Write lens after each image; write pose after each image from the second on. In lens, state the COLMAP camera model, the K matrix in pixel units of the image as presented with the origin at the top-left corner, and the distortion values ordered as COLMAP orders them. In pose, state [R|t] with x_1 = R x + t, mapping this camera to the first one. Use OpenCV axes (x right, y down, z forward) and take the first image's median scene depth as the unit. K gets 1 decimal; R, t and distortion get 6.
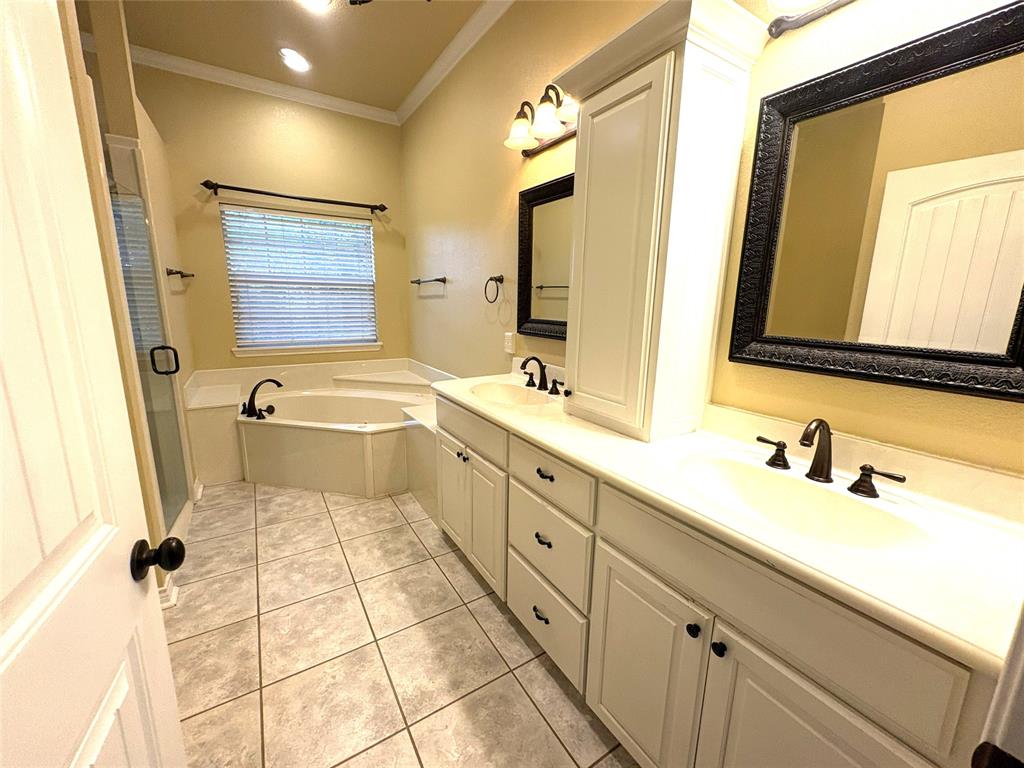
lens RADIAL K [[415.5, 0, 510.3], [0, 415.5, 359.7], [0, 0, 1]] dist [0.000567, -0.000021]
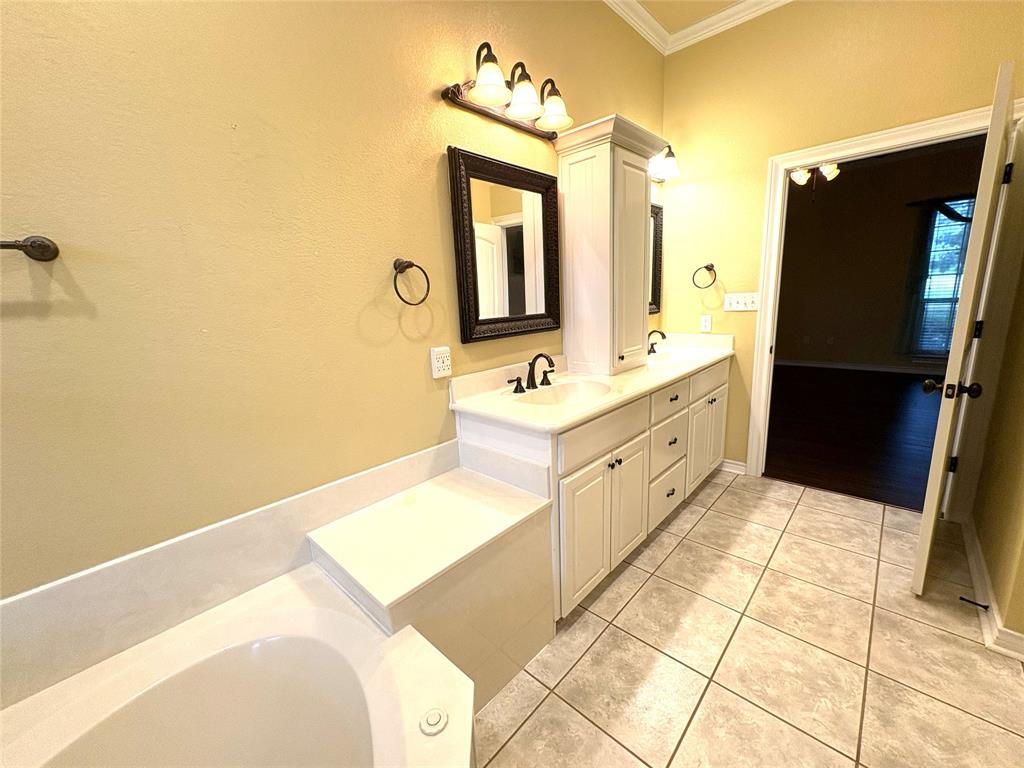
lens RADIAL K [[411.2, 0, 512.0], [0, 411.2, 384.0], [0, 0, 1]] dist [0.000655, 0.000383]
pose [[-0.257205, -0.218732, 0.941277, -0.939708], [0.180912, 0.945926, 0.269247, -0.235164], [-0.949272, 0.239540, -0.203726, 1.494286]]
